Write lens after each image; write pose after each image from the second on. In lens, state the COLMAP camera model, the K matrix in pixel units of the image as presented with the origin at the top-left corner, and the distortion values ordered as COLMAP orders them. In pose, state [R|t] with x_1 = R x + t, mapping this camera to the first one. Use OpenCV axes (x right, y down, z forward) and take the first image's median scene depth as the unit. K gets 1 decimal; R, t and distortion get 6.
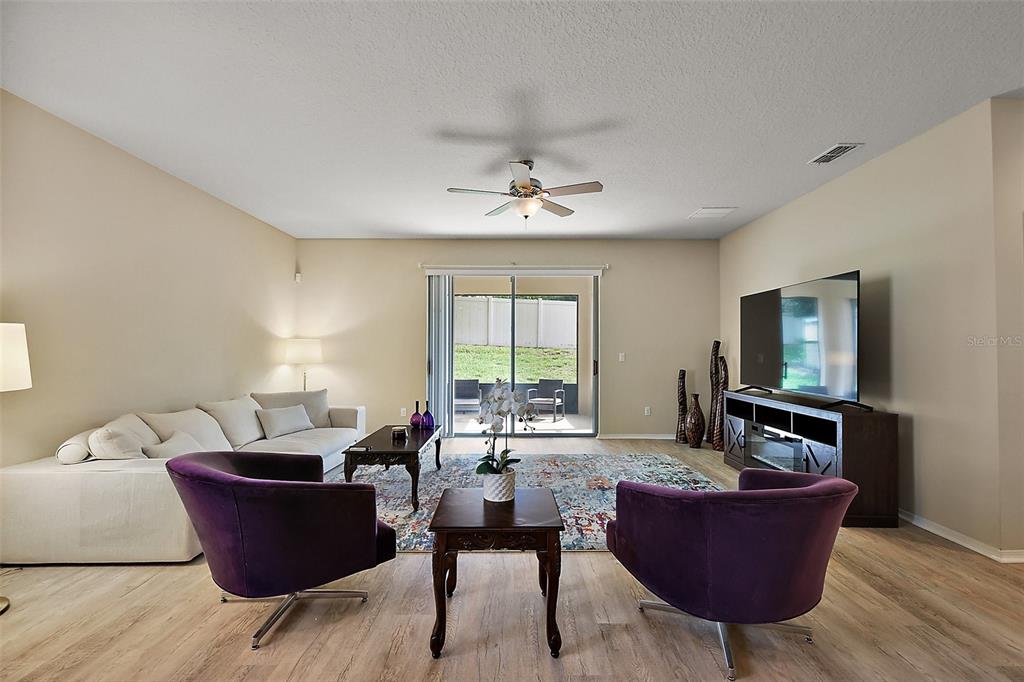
lens RADIAL K [[446.8, 0, 510.2], [0, 446.8, 341.1], [0, 0, 1]] dist [0.001385, -0.000545]
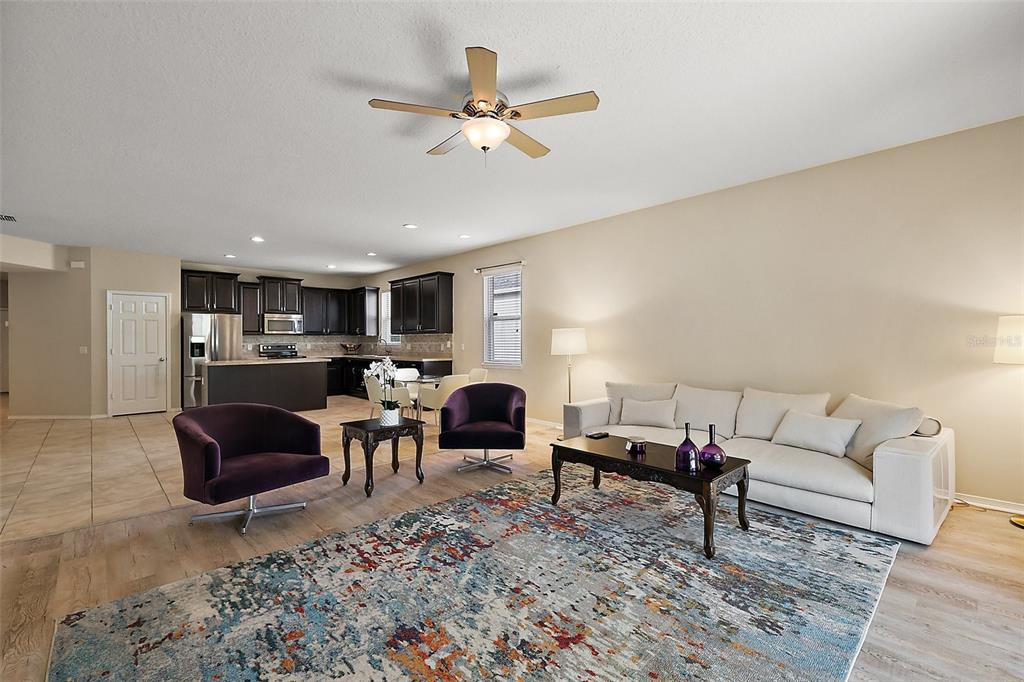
lens RADIAL K [[446.8, 0, 509.1], [0, 446.8, 339.3], [0, 0, 1]] dist [0.001385, -0.000545]
pose [[-0.730864, 0.000638, -0.682523, 0.379516], [0.015039, 0.999772, -0.015169, 0.024804], [0.682358, -0.021351, -0.730707, 1.201819]]
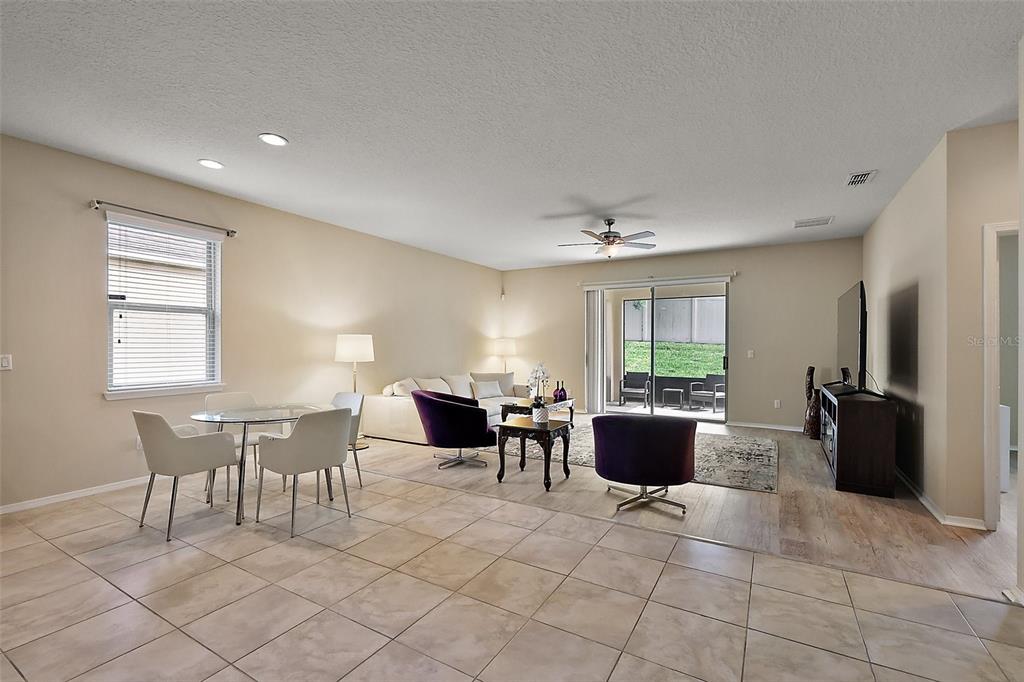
lens RADIAL K [[446.8, 0, 507.3], [0, 446.8, 350.1], [0, 0, 1]] dist [0.001385, -0.000545]
pose [[0.857103, 0.008134, -0.515081, 0.401184], [0.005533, 0.999672, 0.024993, -0.006348], [0.515116, -0.024272, 0.856777, -0.353554]]
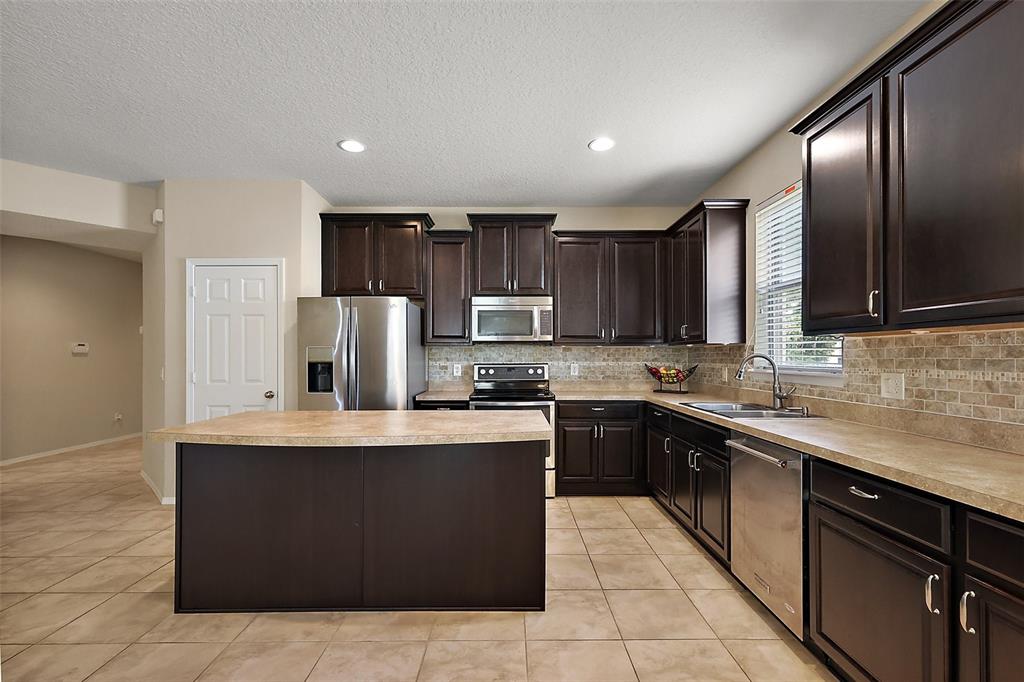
lens RADIAL K [[455.0, 0, 508.1], [0, 455.0, 354.5], [0, 0, 1]] dist [0.007189, -0.000975]
pose [[-0.999964, -0.001162, -0.008394, -0.238870], [-0.000990, 0.999789, -0.020517, -0.001646], [0.008416, -0.020508, -0.999754, -0.063385]]
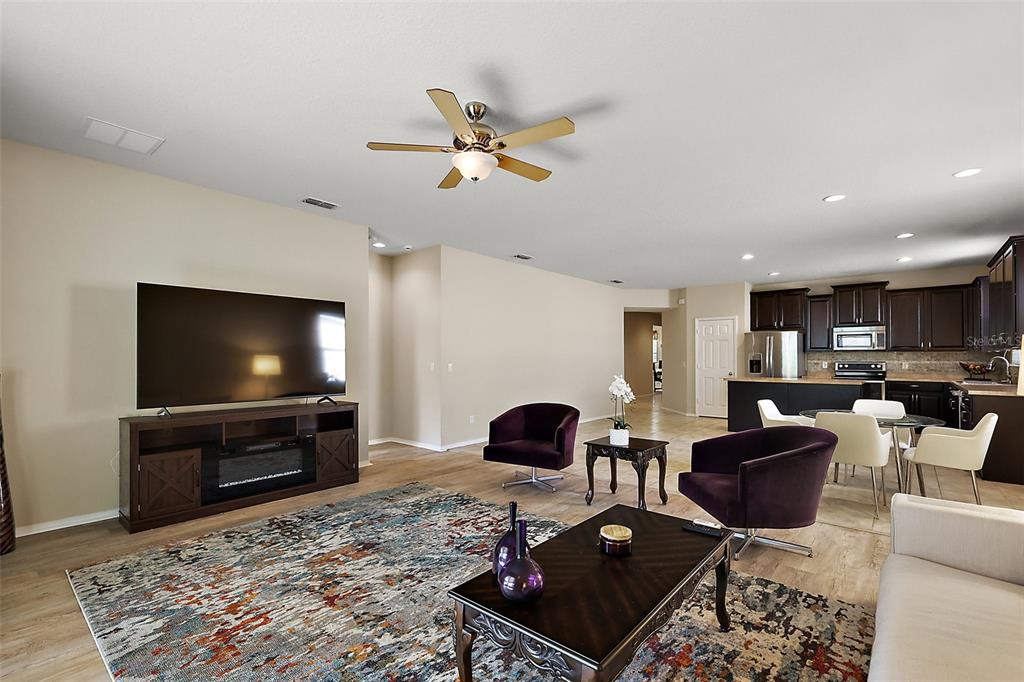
lens RADIAL K [[455.0, 0, 522.6], [0, 455.0, 363.7], [0, 0, 1]] dist [0.007189, -0.000975]
pose [[-0.764126, -0.010354, 0.644984, -0.399489], [-0.012337, 0.999923, 0.001436, 0.019092], [-0.644949, -0.006860, -0.764194, 1.195929]]
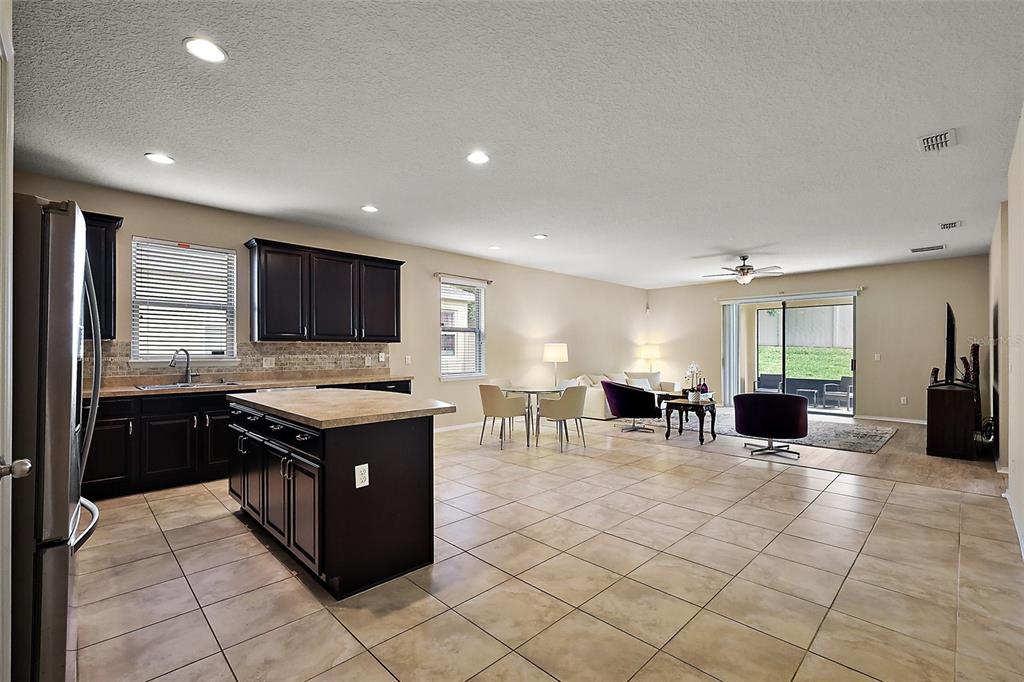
lens RADIAL K [[446.8, 0, 503.0], [0, 446.8, 349.5], [0, 0, 1]] dist [0.001385, -0.000545]
pose [[0.692493, -0.000044, -0.721425, 0.575986], [0.011249, 0.999879, 0.010737, -0.017645], [0.721337, -0.015551, 0.692410, -0.923334]]
